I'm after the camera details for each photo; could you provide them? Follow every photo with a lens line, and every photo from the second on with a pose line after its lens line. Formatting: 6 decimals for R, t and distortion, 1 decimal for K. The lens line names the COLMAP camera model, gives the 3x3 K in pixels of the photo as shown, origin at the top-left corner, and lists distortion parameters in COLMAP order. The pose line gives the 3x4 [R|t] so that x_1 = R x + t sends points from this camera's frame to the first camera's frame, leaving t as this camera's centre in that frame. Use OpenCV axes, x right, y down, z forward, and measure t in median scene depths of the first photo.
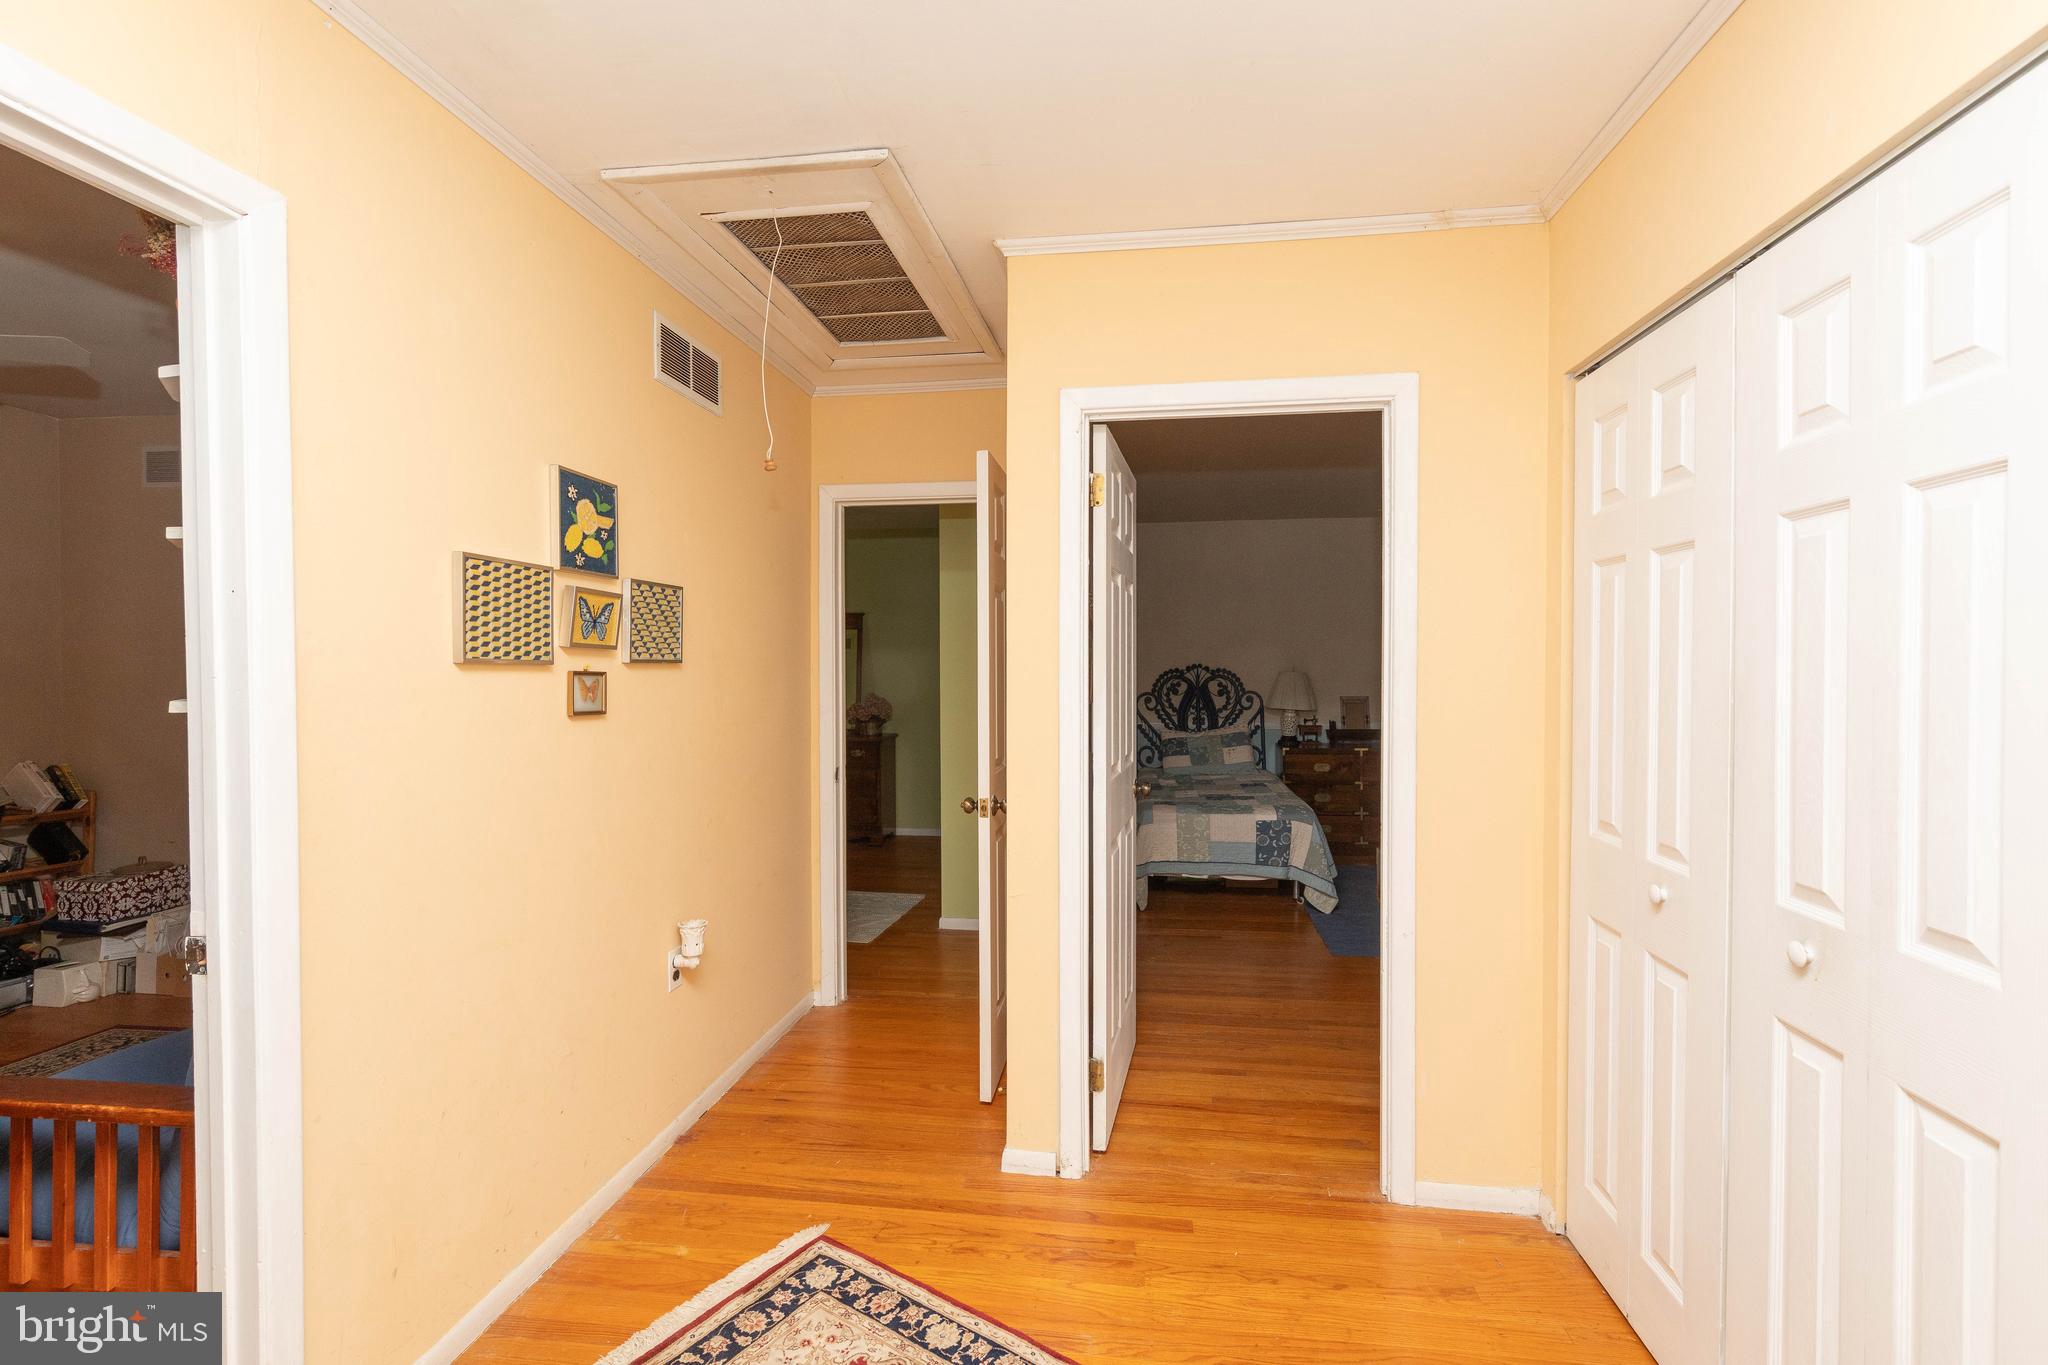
lens RADIAL K [[923.8, 0, 1024.7], [0, 923.8, 681.4], [0, 0, 1]] dist [-0.002972, -0.000150]
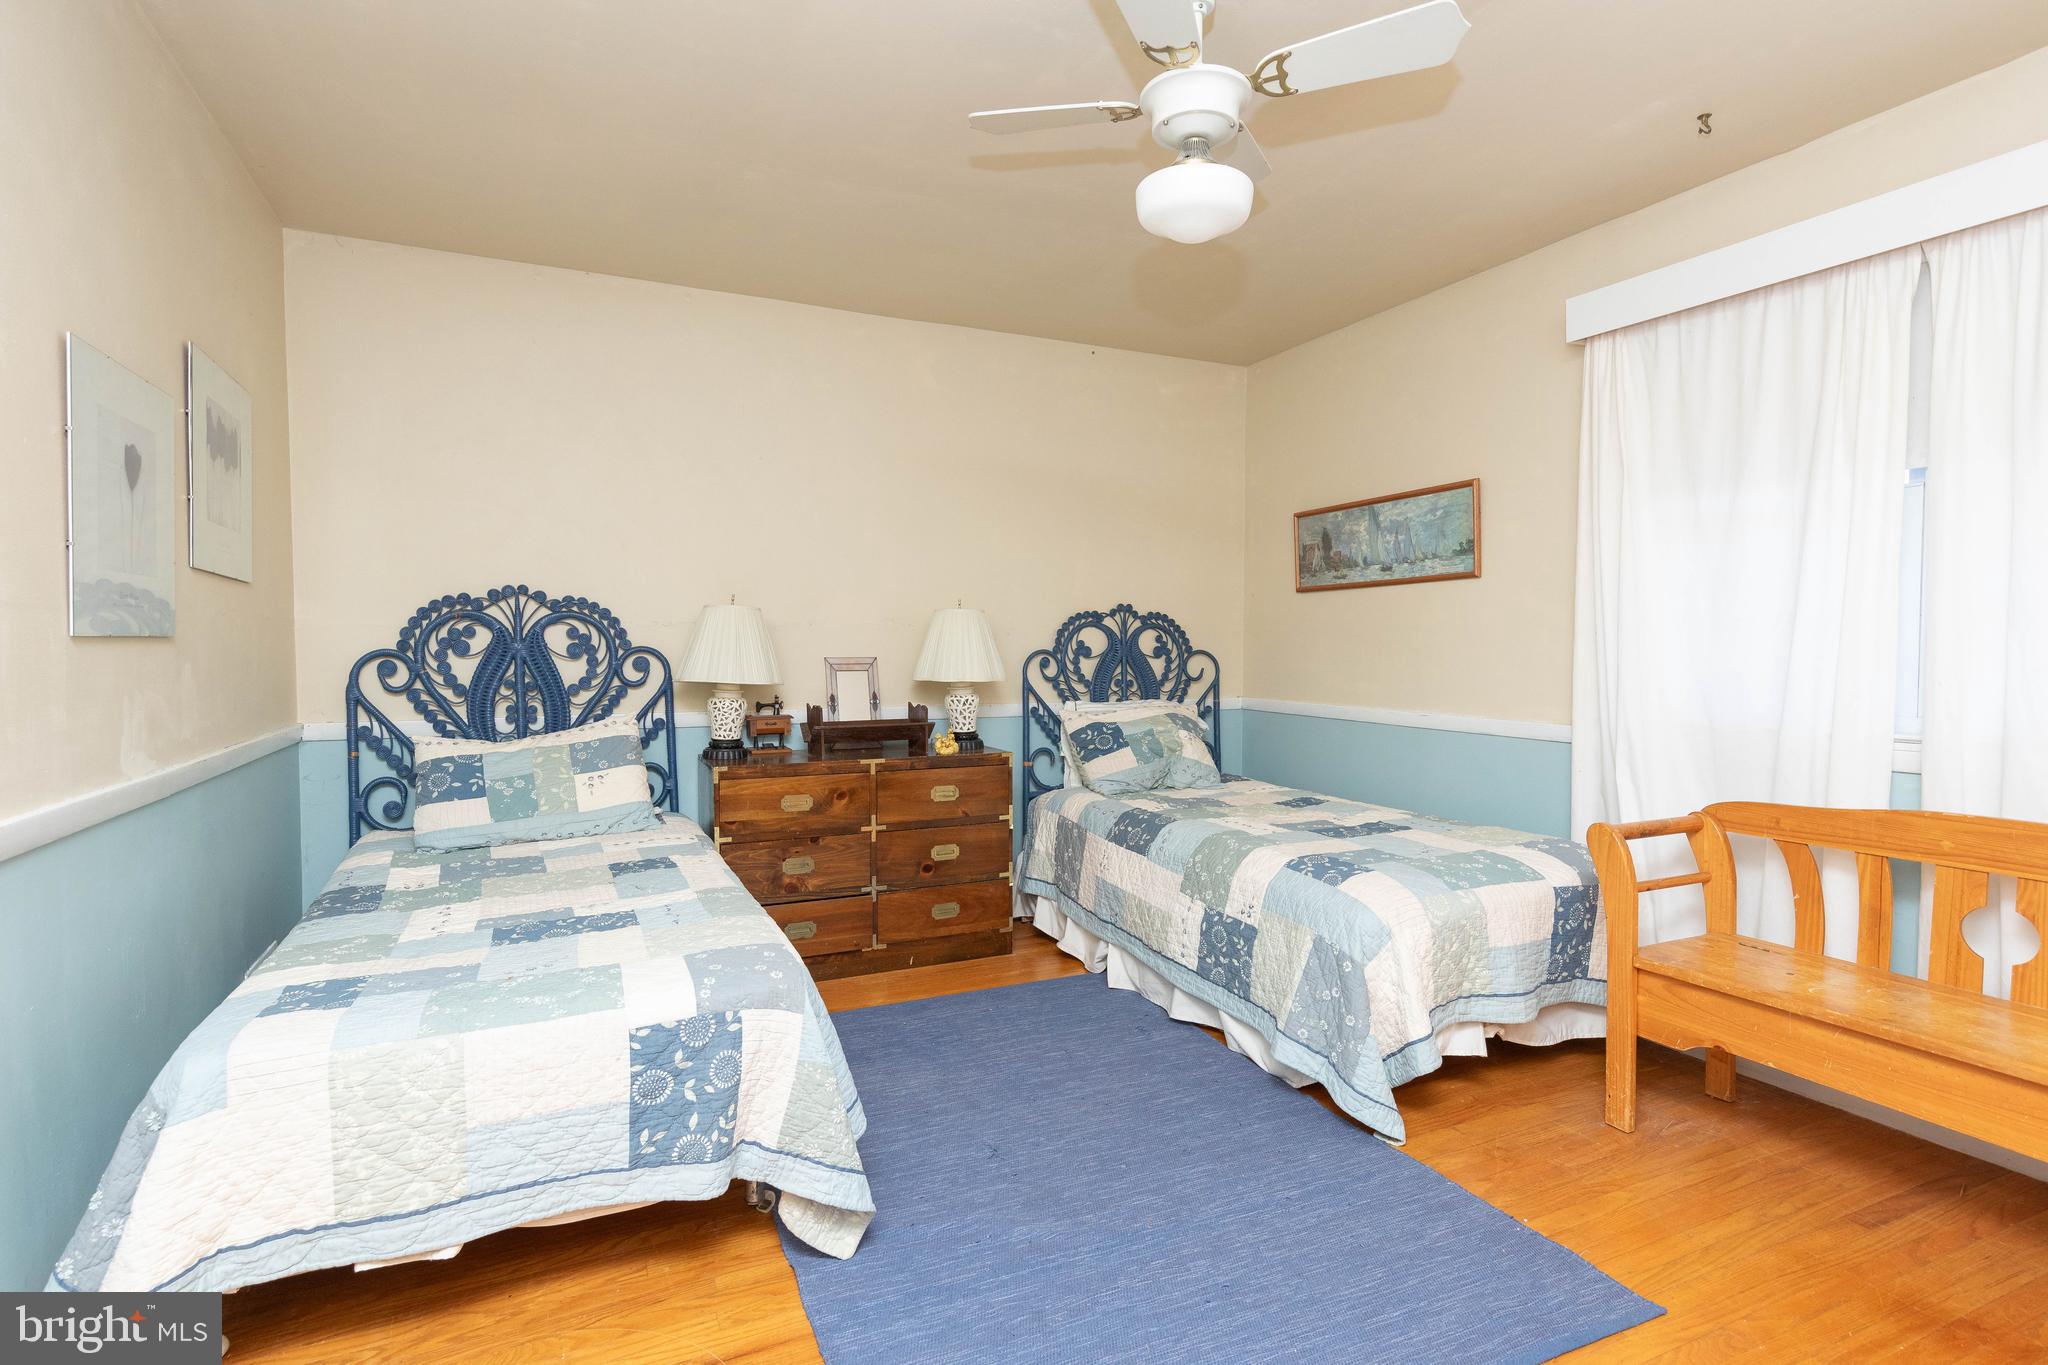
lens RADIAL K [[963.4, 0, 1023.0], [0, 963.4, 677.6], [0, 0, 1]] dist [0.006512, 0.000017]
pose [[0.833937, -0.010924, 0.551752, 0.134290], [0.003709, 0.999892, 0.014191, 0.019389], [-0.551847, -0.009788, 0.833888, 0.481368]]
